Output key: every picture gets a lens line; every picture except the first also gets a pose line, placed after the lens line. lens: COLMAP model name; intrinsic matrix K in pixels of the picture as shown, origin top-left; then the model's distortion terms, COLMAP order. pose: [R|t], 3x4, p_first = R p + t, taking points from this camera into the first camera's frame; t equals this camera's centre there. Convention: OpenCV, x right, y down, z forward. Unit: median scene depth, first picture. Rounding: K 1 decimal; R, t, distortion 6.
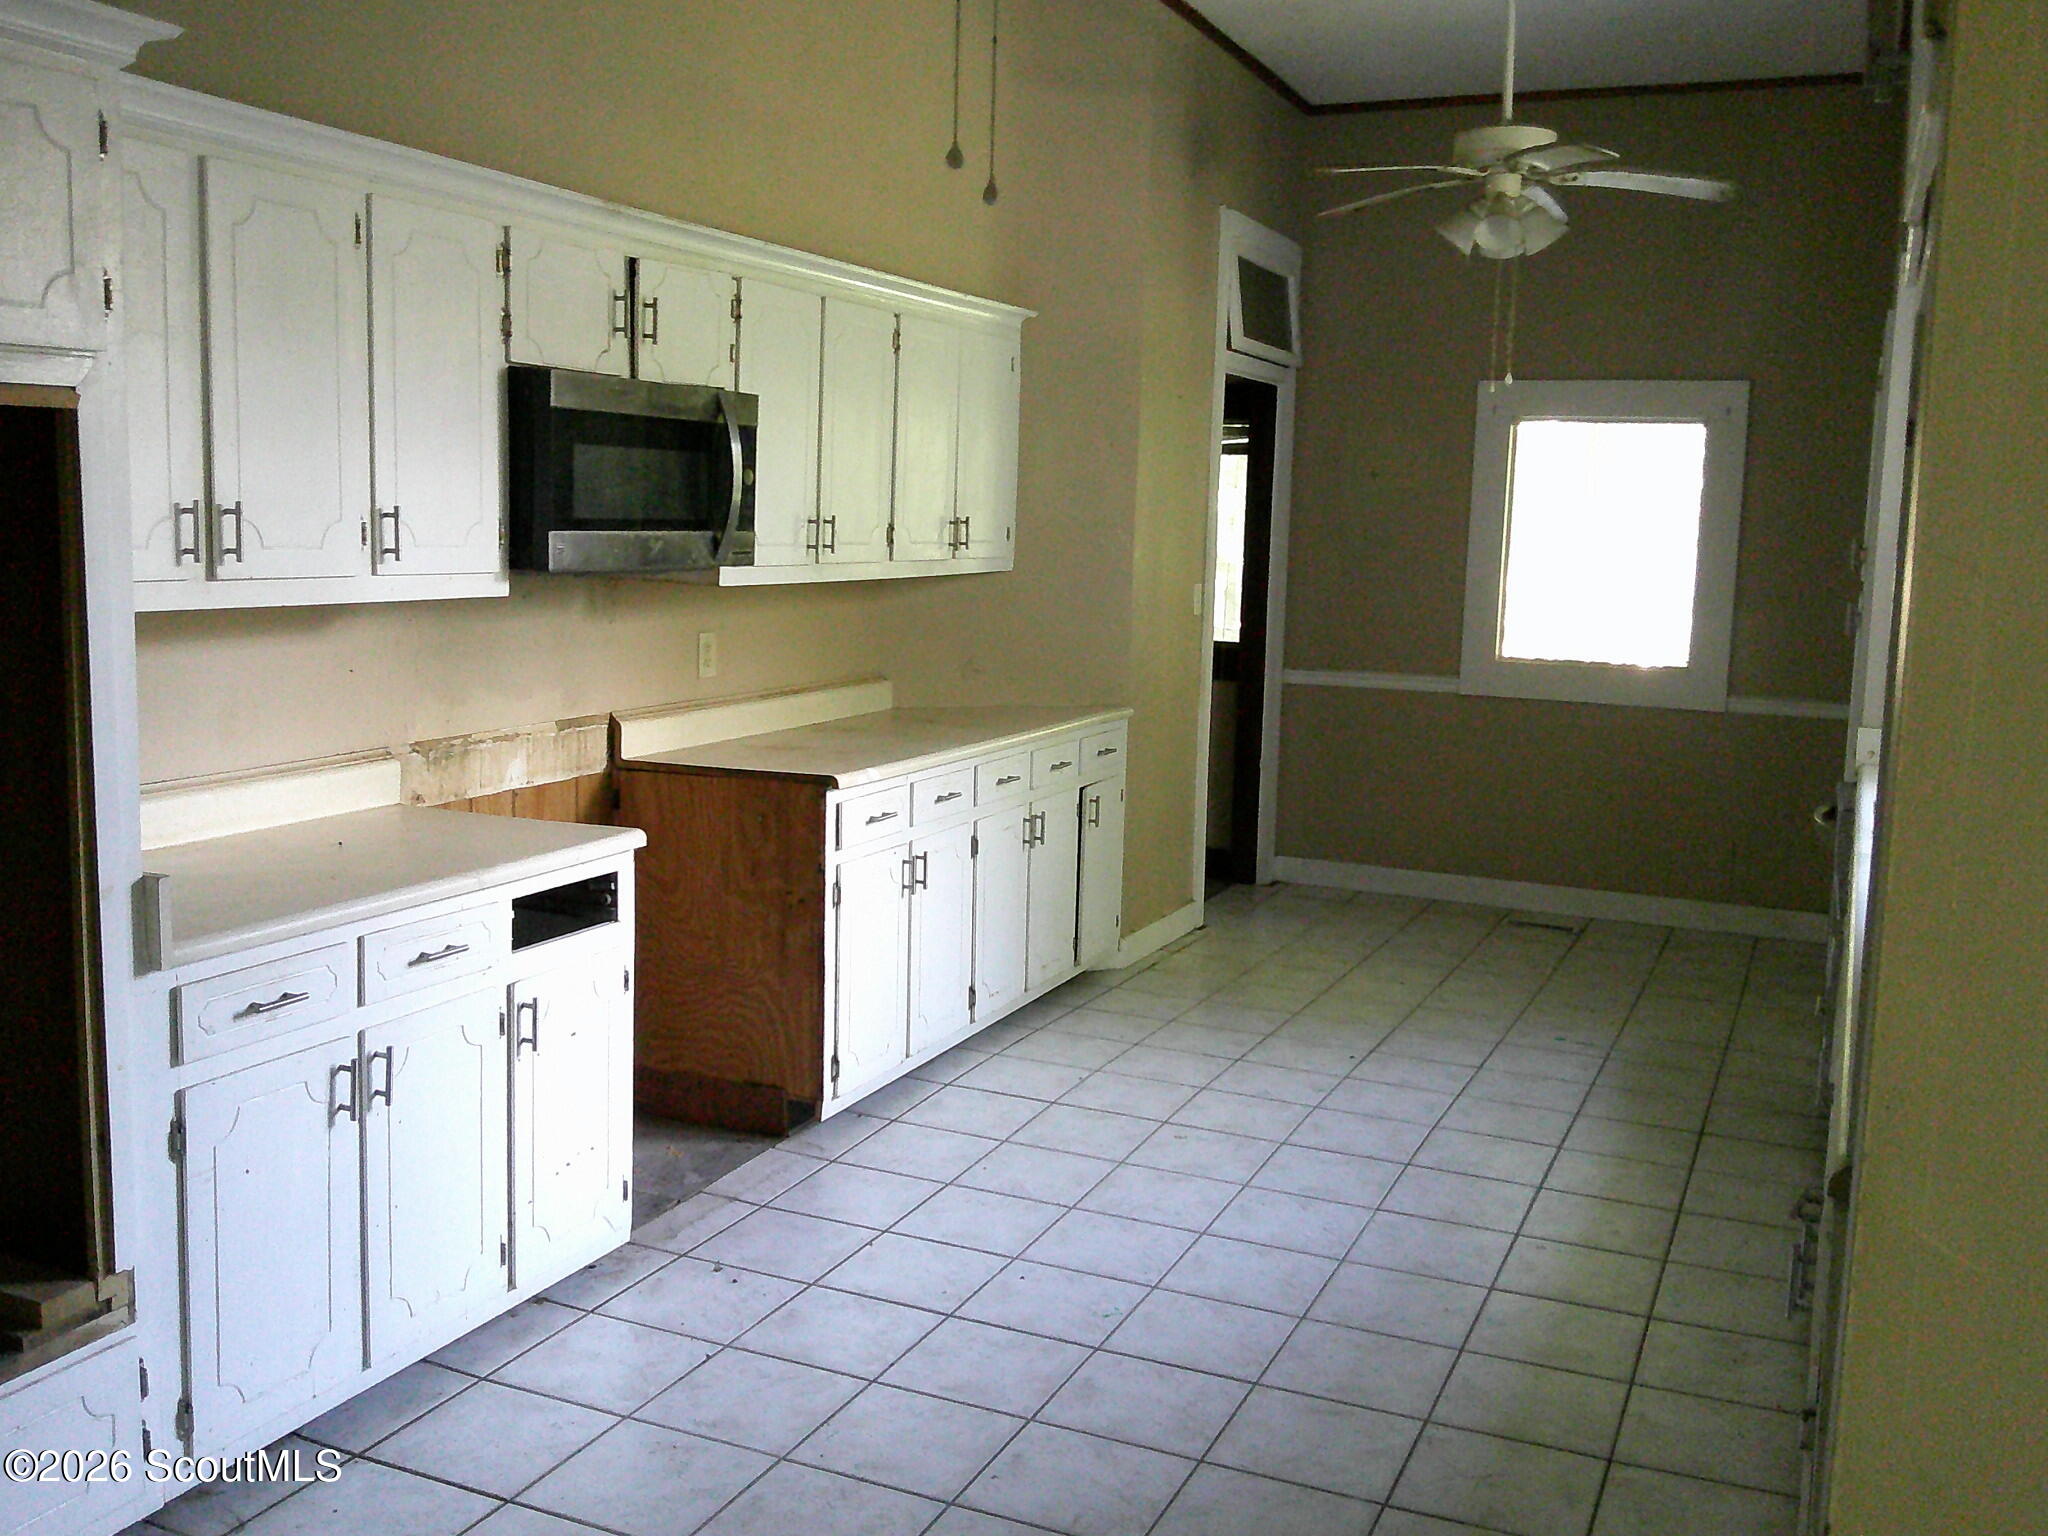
lens RADIAL K [[1907.8, 0, 1024.2], [0, 1907.8, 763.3], [0, 0, 1]] dist [0.051662, 0.002214]
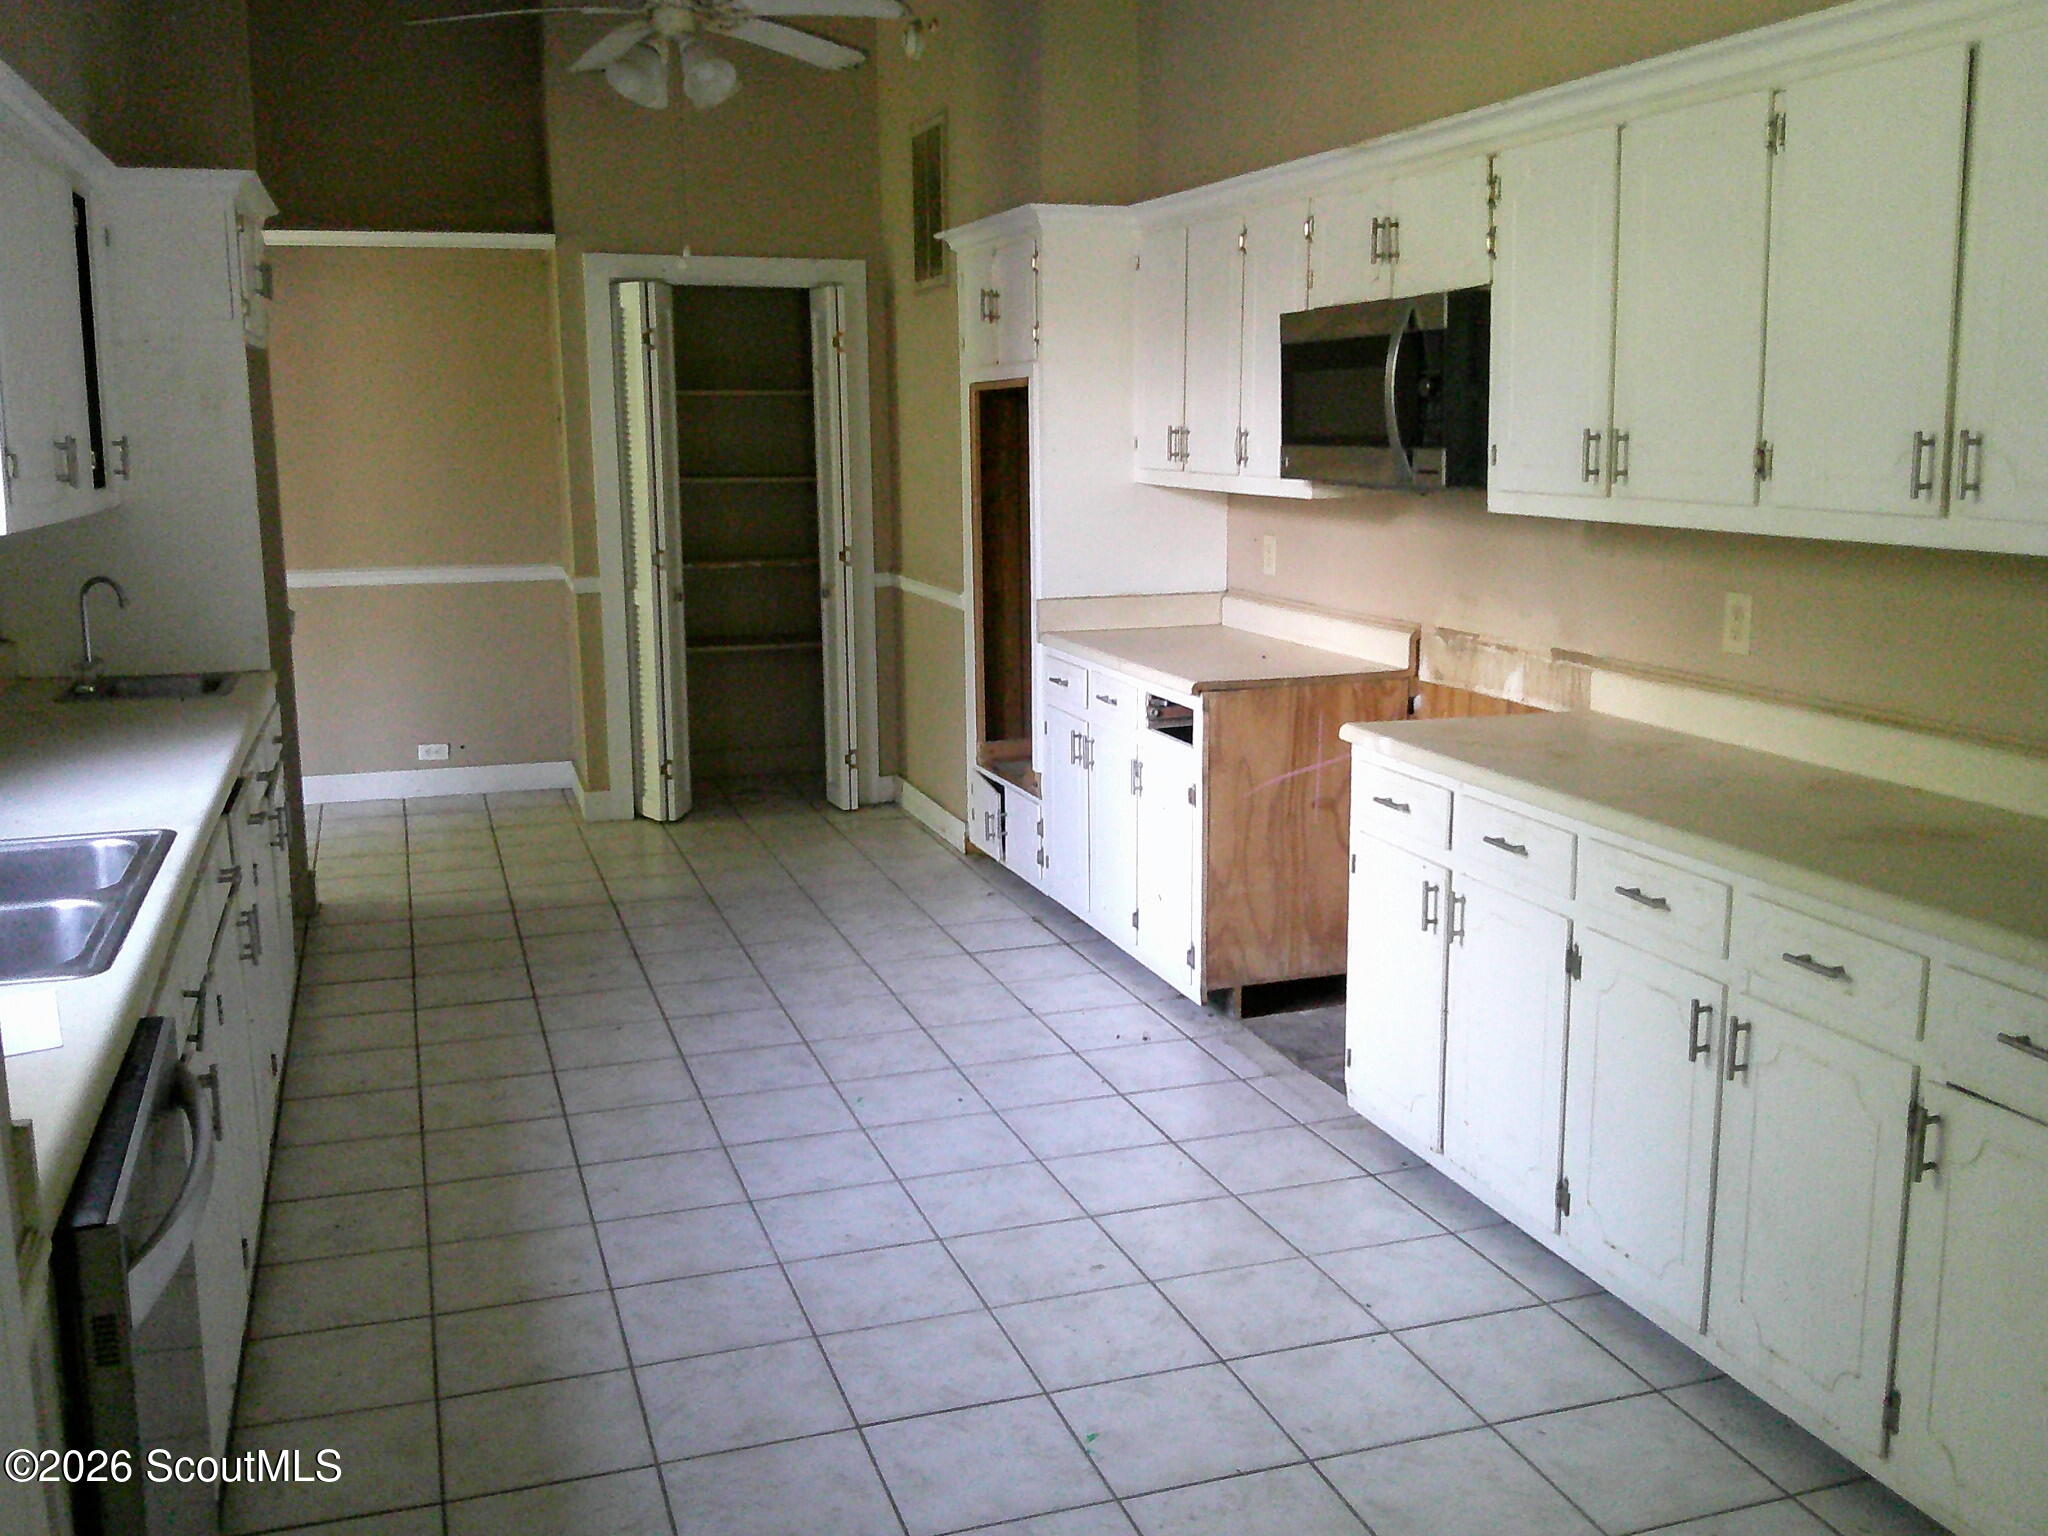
lens RADIAL K [[1858.8, 0, 1026.2], [0, 1858.8, 766.5], [0, 0, 1]] dist [0.010742, 0.001912]
pose [[-0.741881, 0.093924, -0.663921, 0.596988], [-0.110040, 0.959663, 0.258723, -0.182635], [0.661441, 0.264999, -0.701620, 1.530254]]
